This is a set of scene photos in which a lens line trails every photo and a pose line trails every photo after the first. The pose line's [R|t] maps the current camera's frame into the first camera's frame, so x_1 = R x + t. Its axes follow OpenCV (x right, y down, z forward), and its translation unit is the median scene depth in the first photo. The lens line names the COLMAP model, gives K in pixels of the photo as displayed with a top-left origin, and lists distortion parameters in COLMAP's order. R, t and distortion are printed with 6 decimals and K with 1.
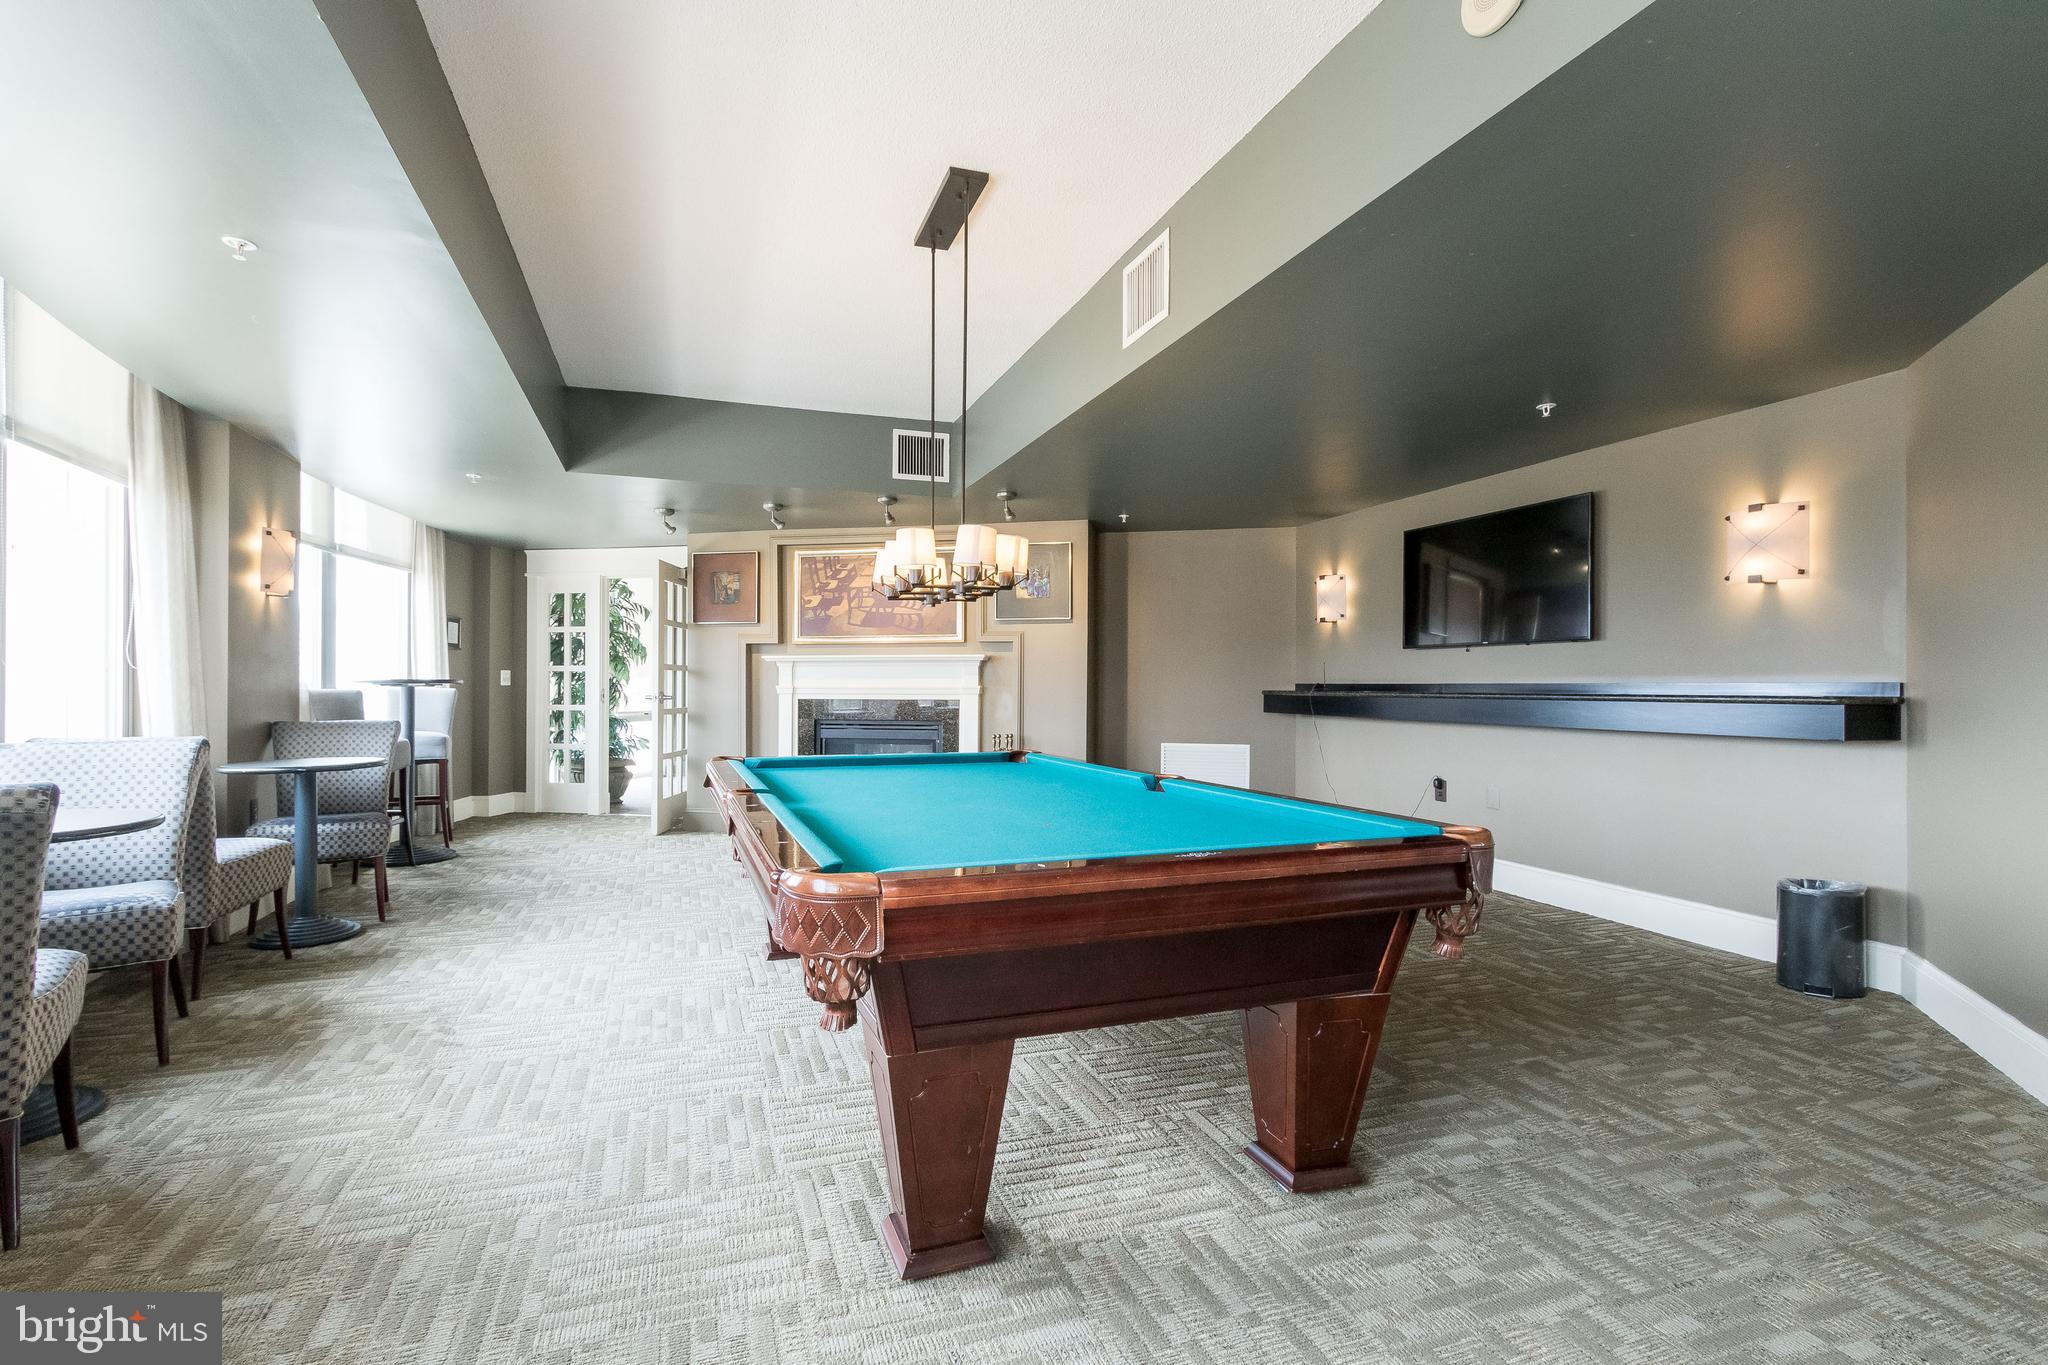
lens RADIAL K [[957.4, 0, 1002.5], [0, 957.4, 674.2], [0, 0, 1]] dist [-0.003824, -0.001432]
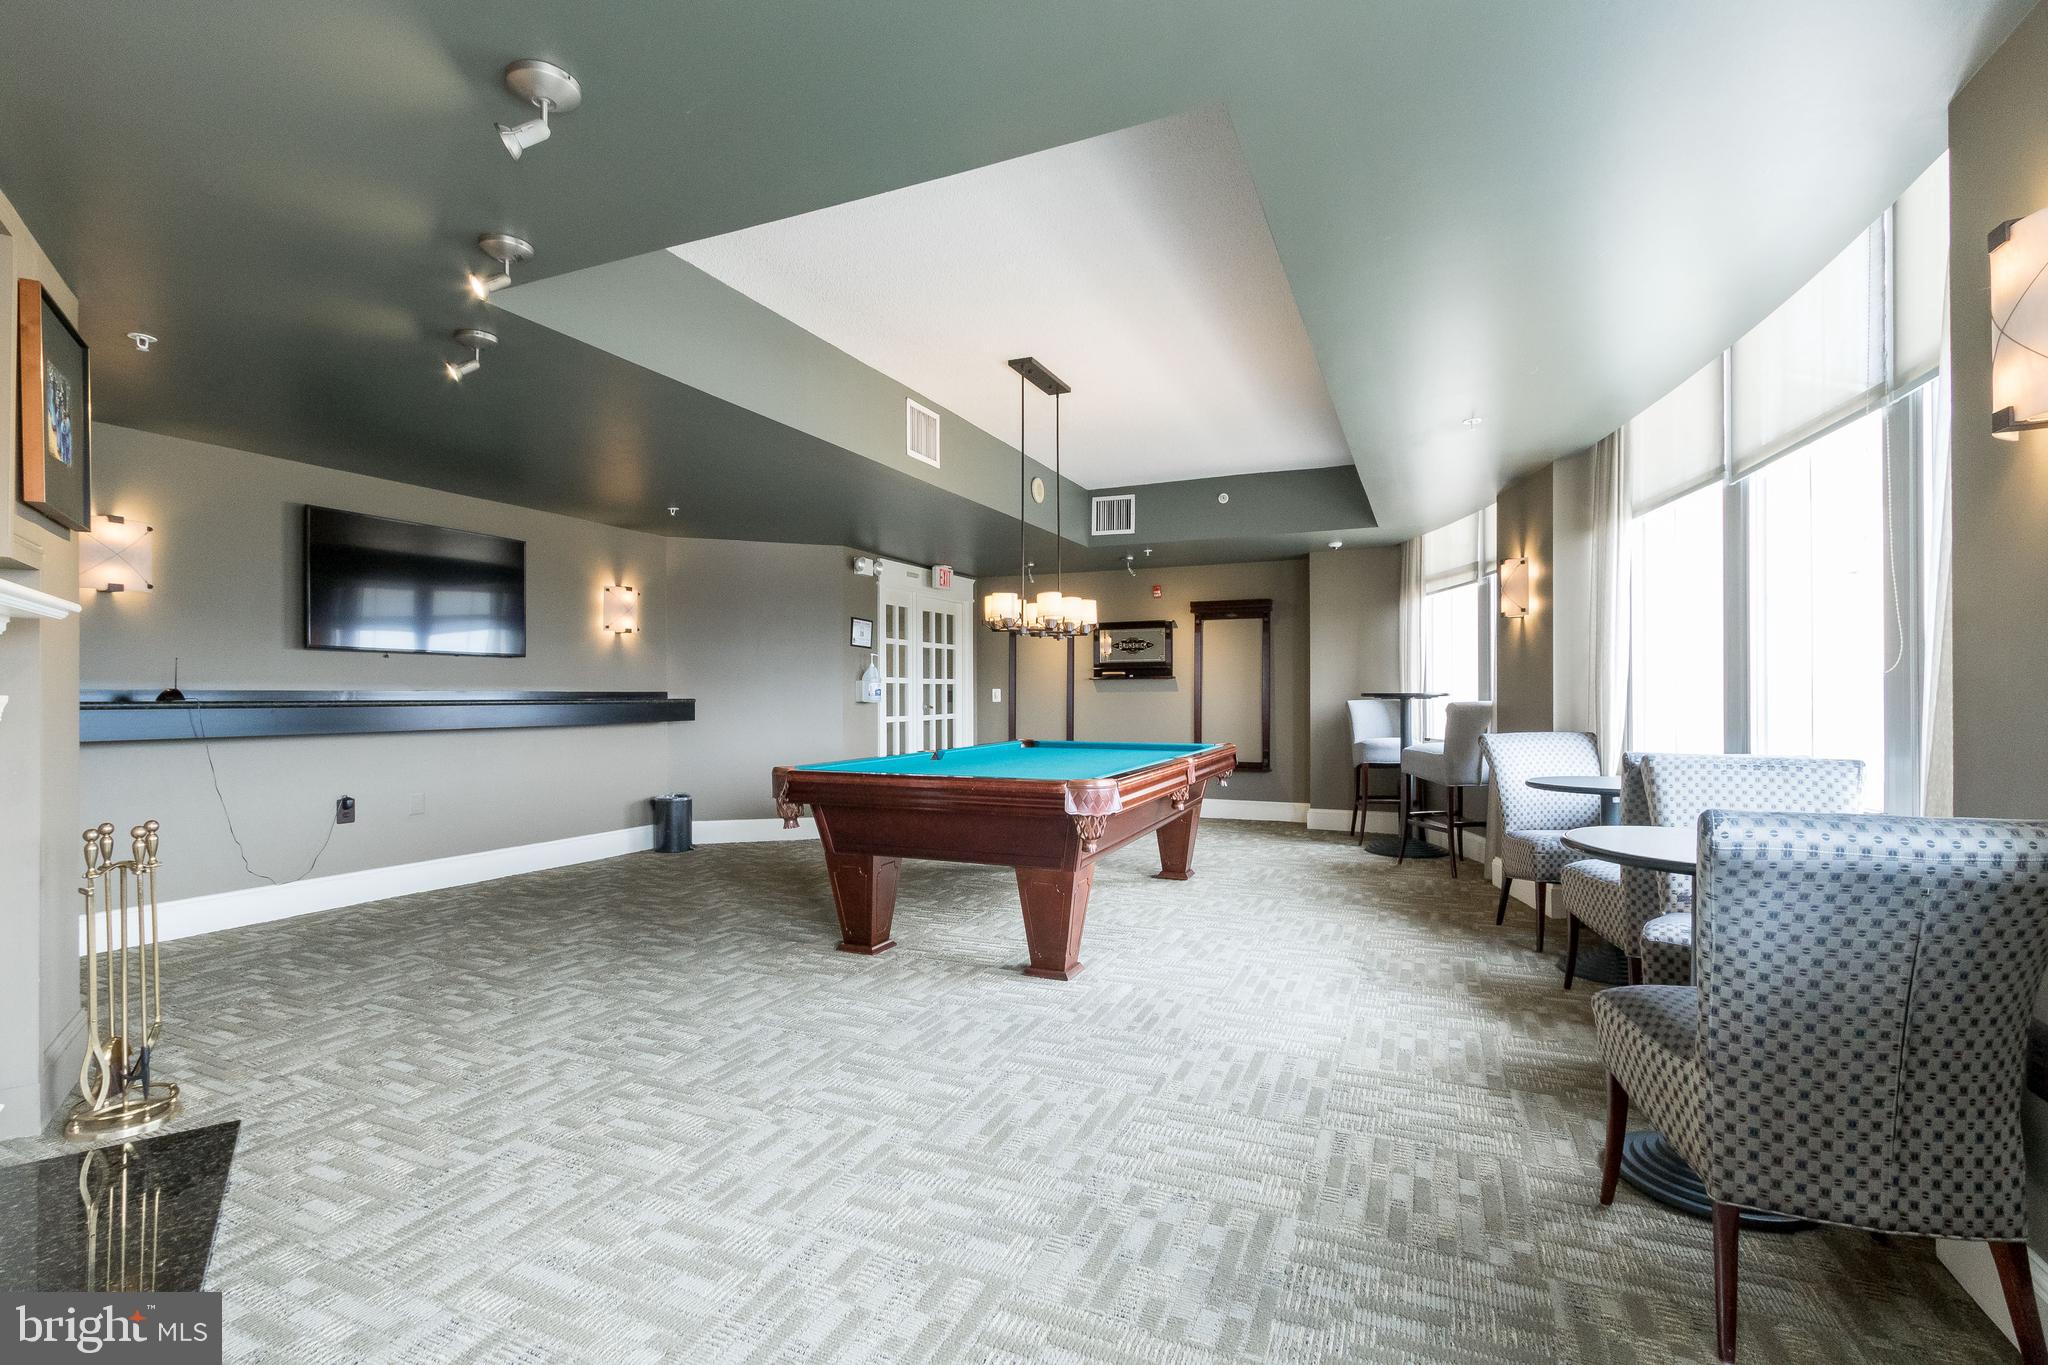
lens RADIAL K [[923.3, 0, 1028.1], [0, 923.3, 684.0], [0, 0, 1]] dist [-0.015633, -0.000196]
pose [[-0.742048, 0.004397, 0.670332, -0.934492], [-0.009674, 0.999804, -0.017267, 0.017988], [-0.670276, -0.019298, -0.741861, 1.931871]]
